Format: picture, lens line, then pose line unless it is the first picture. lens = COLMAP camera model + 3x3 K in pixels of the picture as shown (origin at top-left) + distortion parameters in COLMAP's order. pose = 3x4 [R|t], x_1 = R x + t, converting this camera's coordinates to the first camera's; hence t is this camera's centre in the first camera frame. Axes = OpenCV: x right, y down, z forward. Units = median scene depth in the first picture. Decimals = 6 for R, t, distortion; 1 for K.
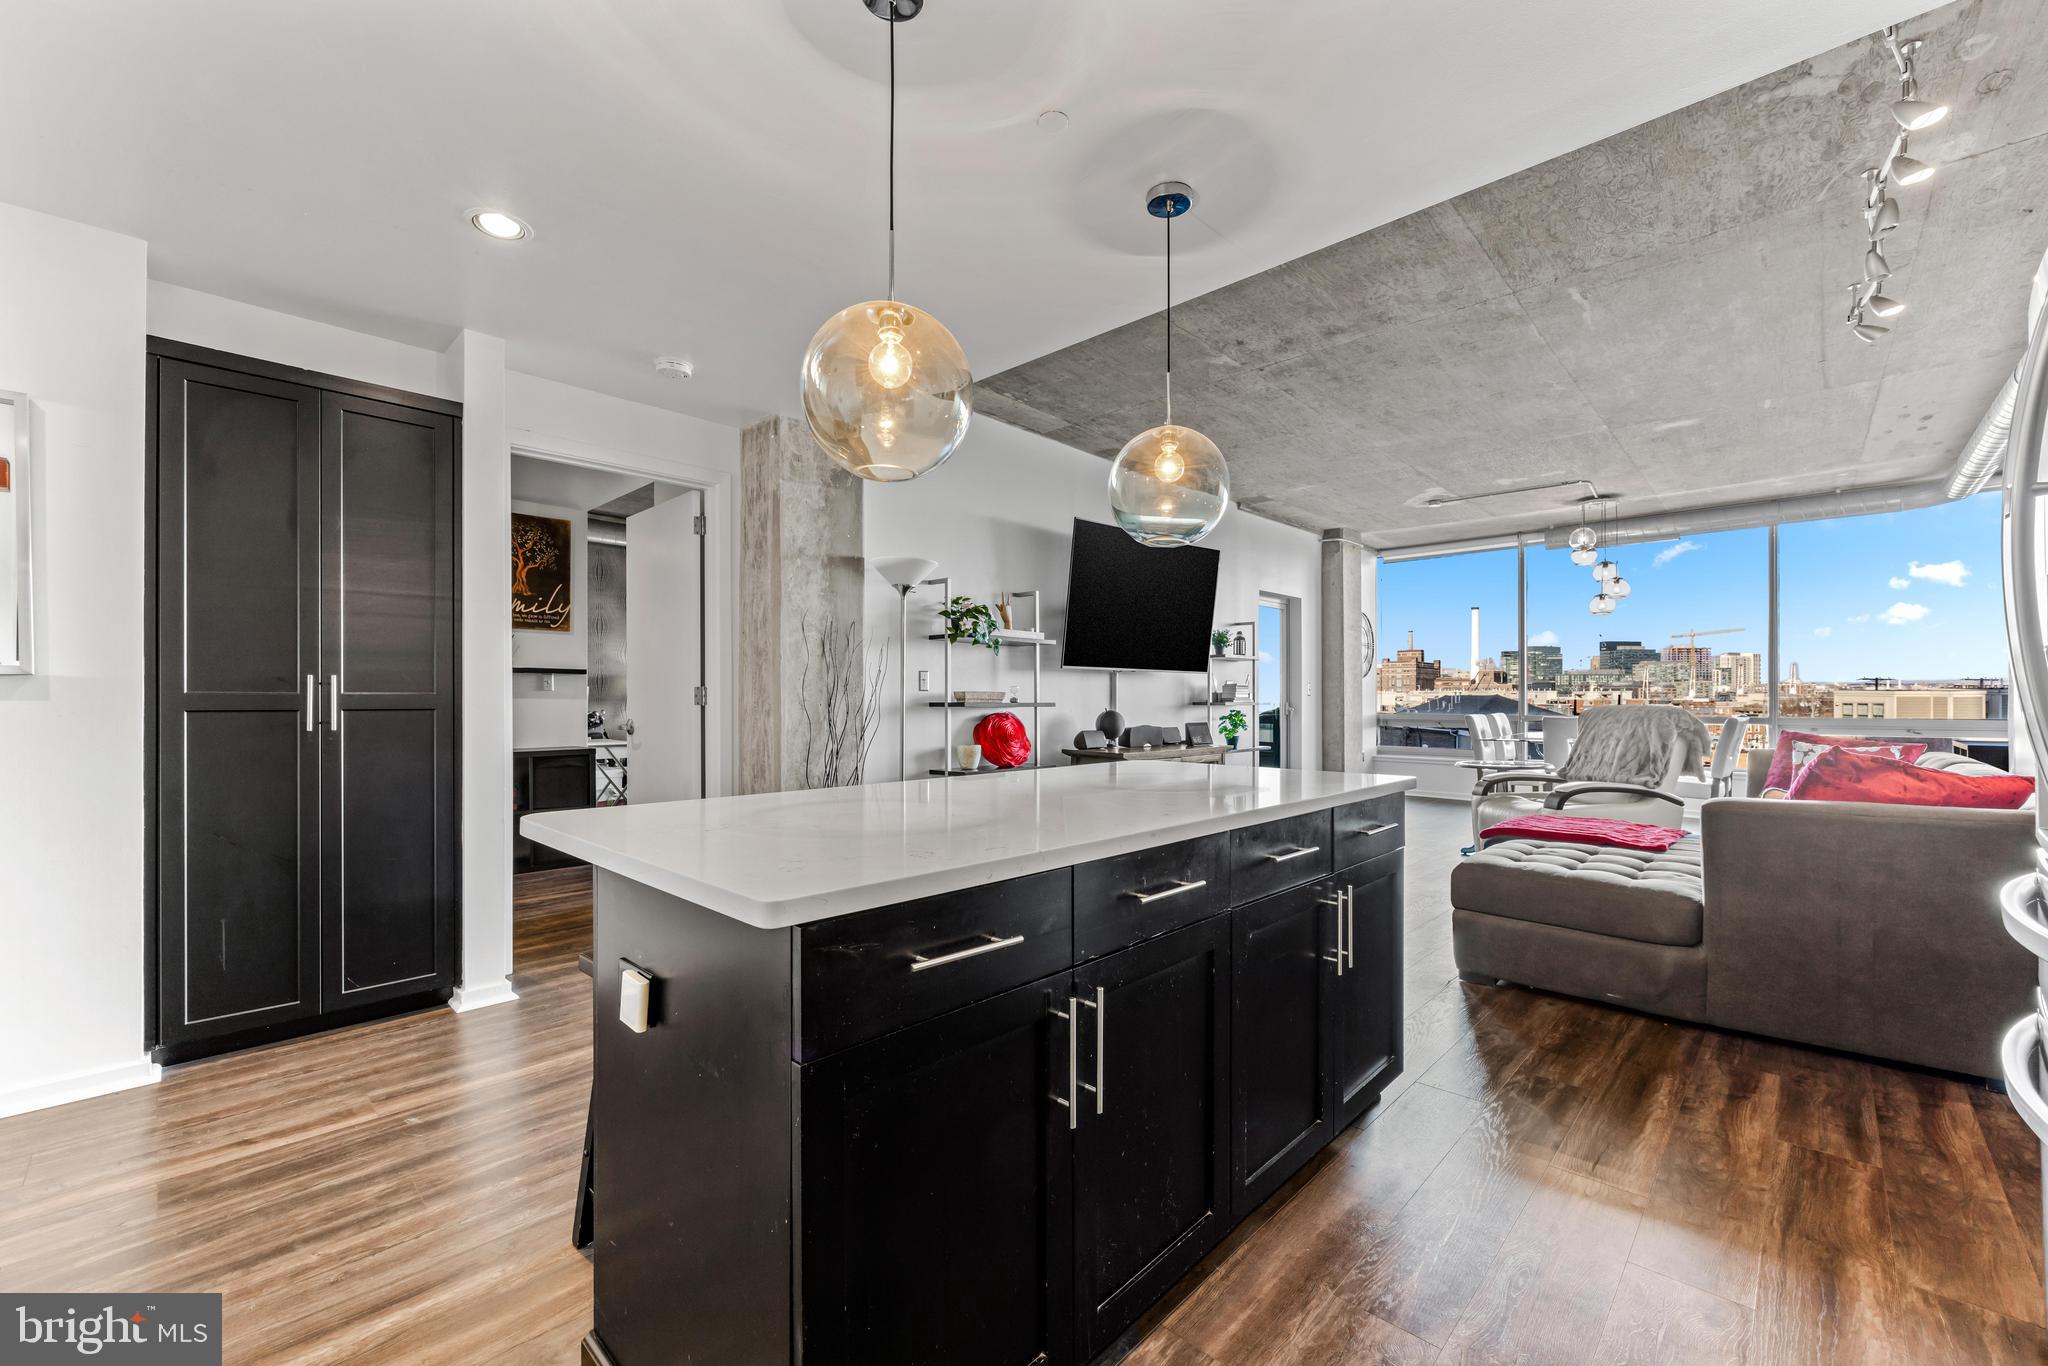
lens RADIAL K [[822.4, 0, 1027.8], [0, 822.4, 698.7], [0, 0, 1]] dist [-0.002239, -0.000066]
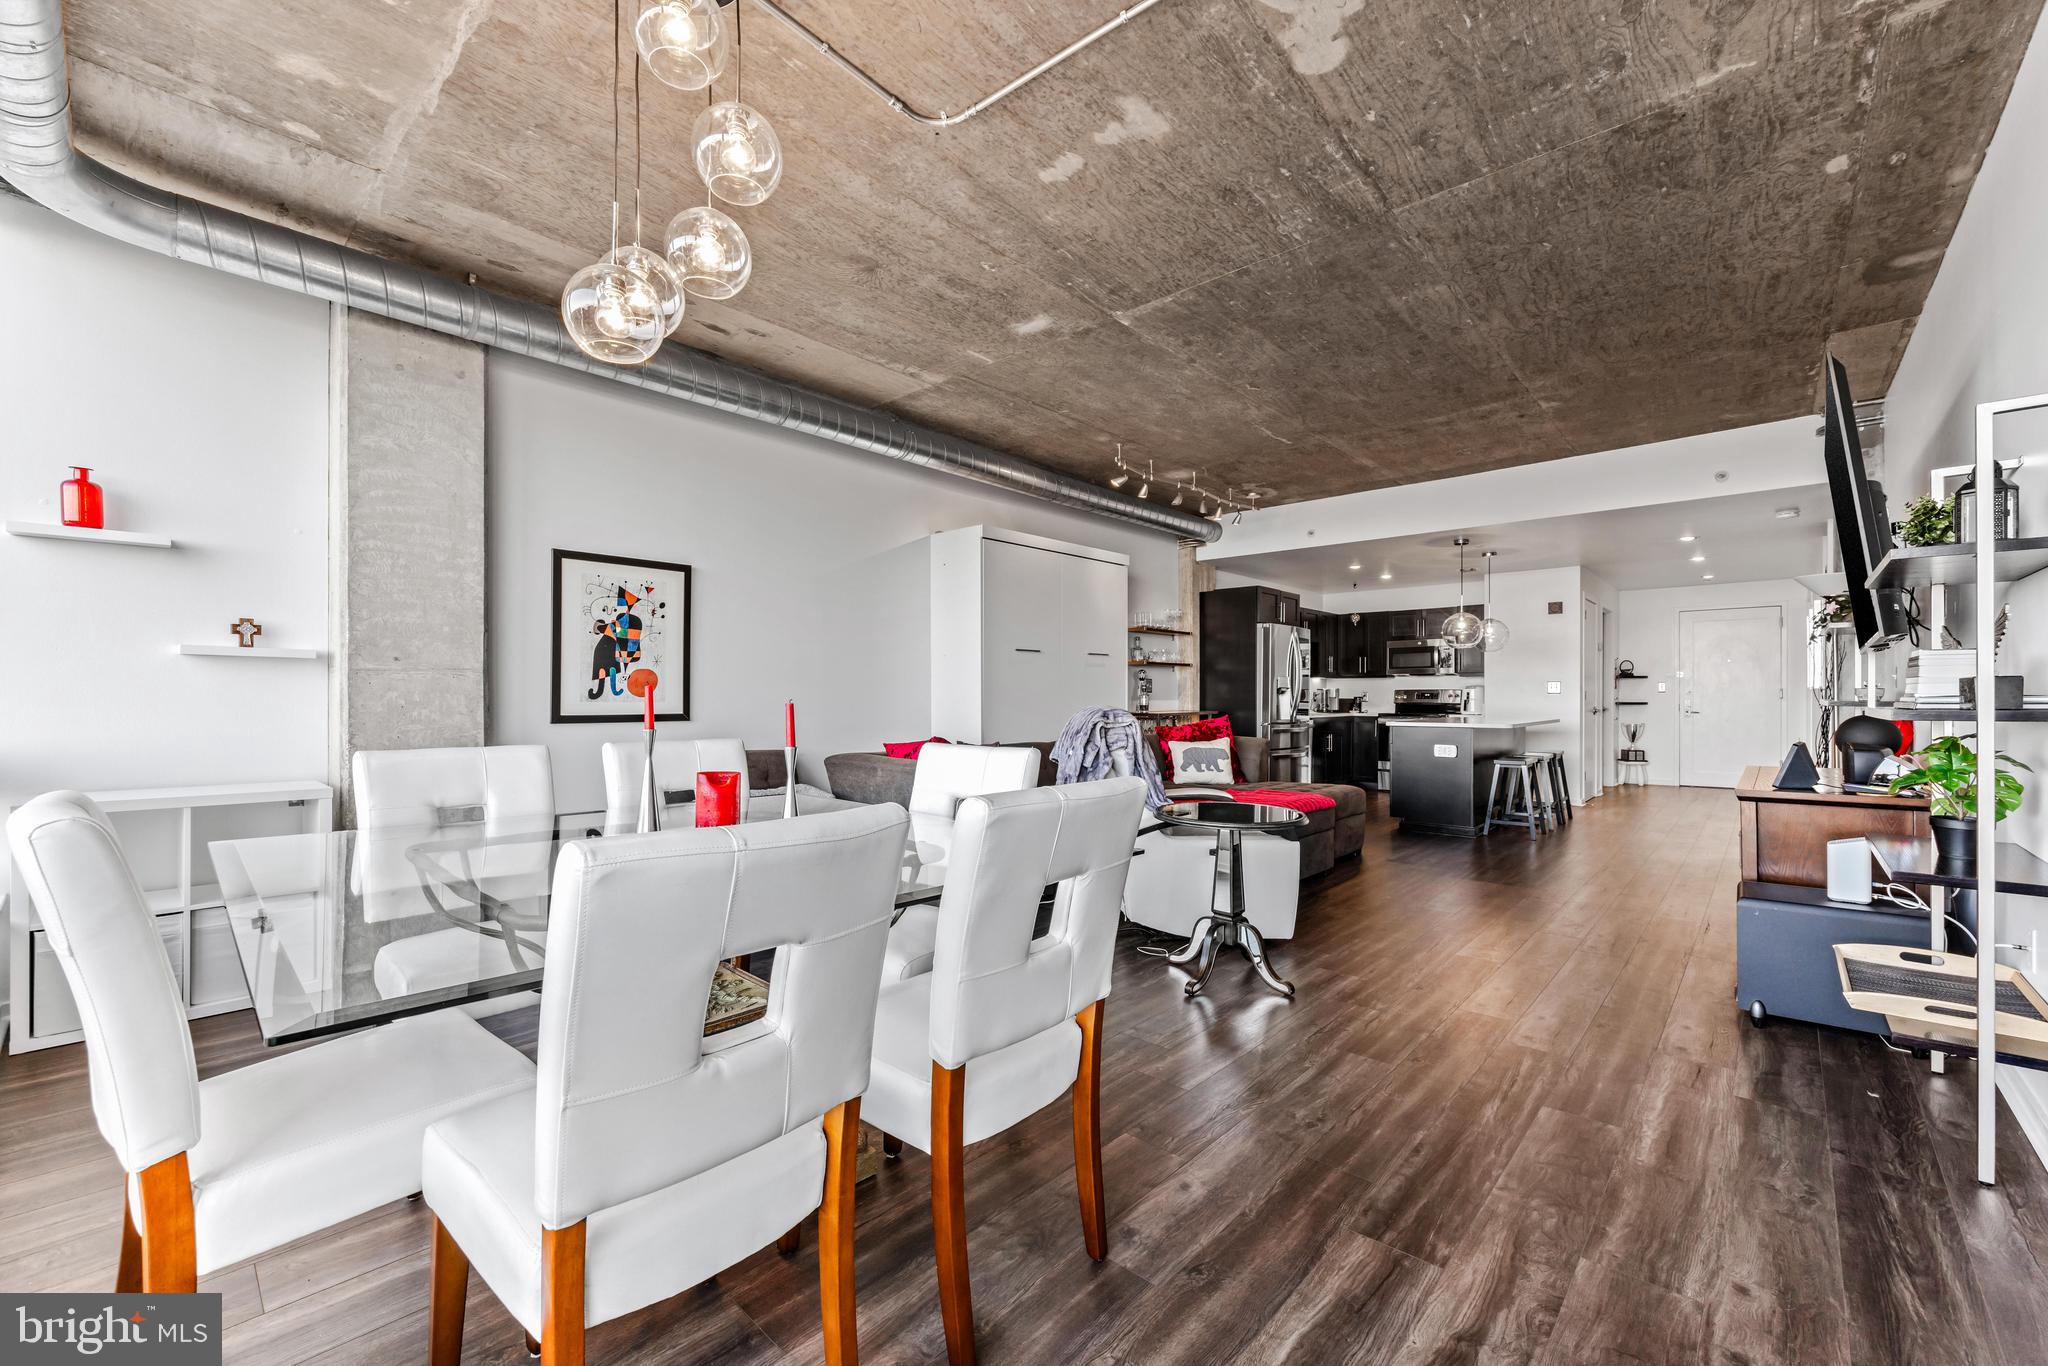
lens RADIAL K [[822.4, 0, 1025.3], [0, 822.4, 694.5], [0, 0, 1]] dist [-0.002239, -0.000066]
pose [[-0.999734, 0.000146, -0.023075, 0.616296], [0.000225, 0.999994, -0.003420, 0.000305], [0.023075, -0.003425, -0.999728, 1.315669]]
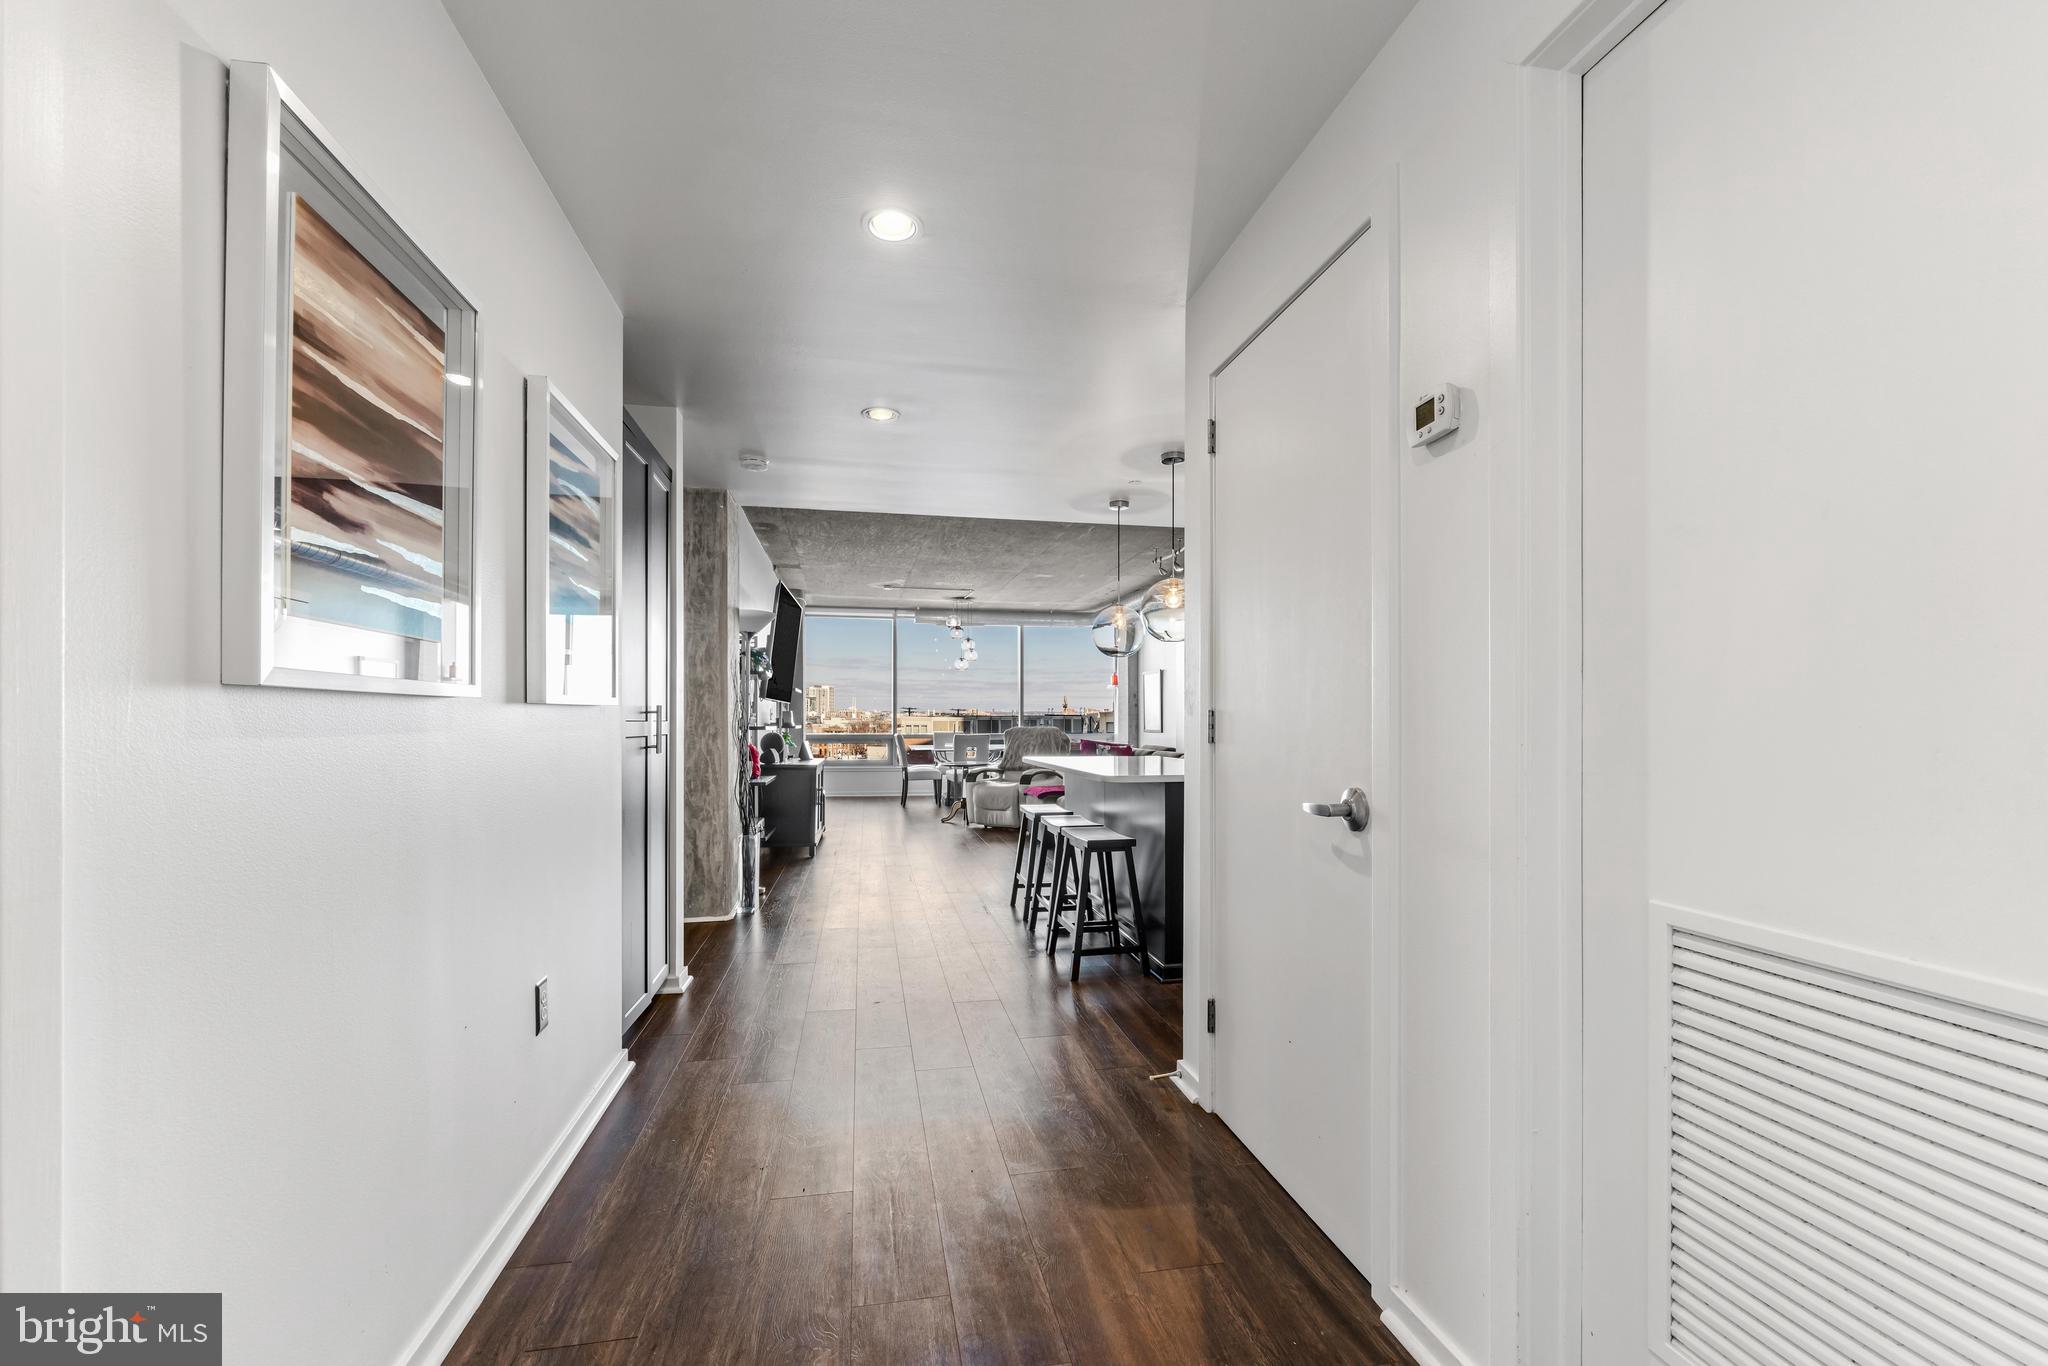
lens RADIAL K [[822.4, 0, 1037.1], [0, 822.4, 726.7], [0, 0, 1]] dist [-0.002239, -0.000066]
pose [[0.564314, -0.003129, 0.825555, -0.573181], [-0.002318, 0.999983, 0.005374, -0.002052], [-0.825557, -0.004946, 0.564297, -0.028851]]
